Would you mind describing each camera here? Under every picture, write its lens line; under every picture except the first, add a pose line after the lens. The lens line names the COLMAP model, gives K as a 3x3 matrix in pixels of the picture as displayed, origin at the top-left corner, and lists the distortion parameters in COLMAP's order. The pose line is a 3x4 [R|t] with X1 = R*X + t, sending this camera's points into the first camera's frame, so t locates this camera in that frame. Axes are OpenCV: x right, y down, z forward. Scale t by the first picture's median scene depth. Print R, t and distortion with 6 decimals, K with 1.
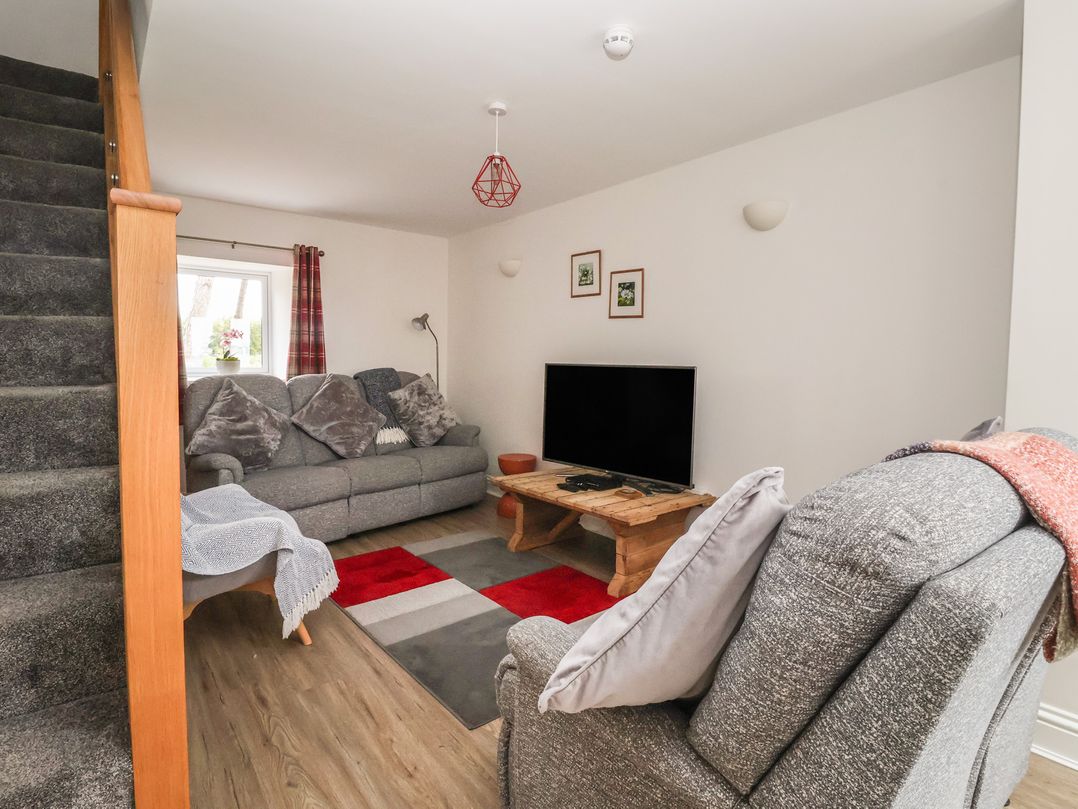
lens RADIAL K [[561.9, 0, 539.1], [0, 561.9, 387.8], [0, 0, 1]] dist [-0.006848, -0.001441]
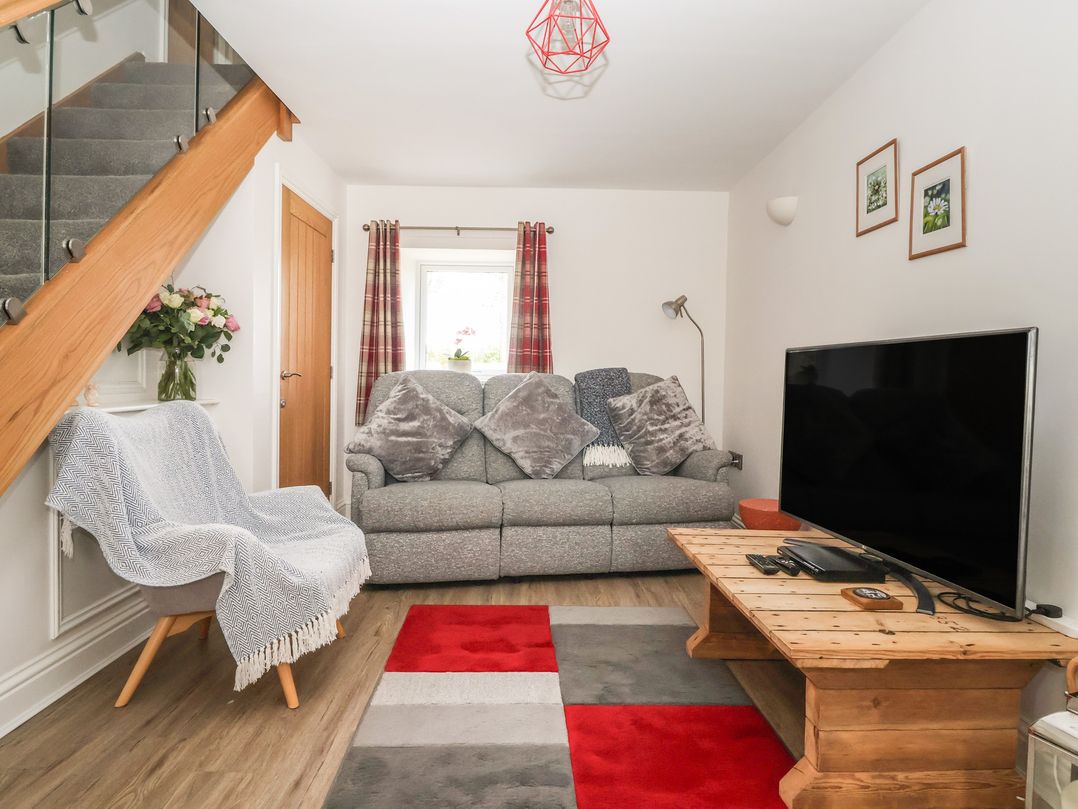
lens RADIAL K [[641.5, 0, 537.9], [0, 641.5, 387.7], [0, 0, 1]] dist [0.003068, -0.001311]
pose [[0.784430, 0.009107, -0.620151, 0.217904], [-0.036985, 0.998800, -0.032114, 0.028087], [0.619114, 0.048127, 0.783825, 0.299739]]
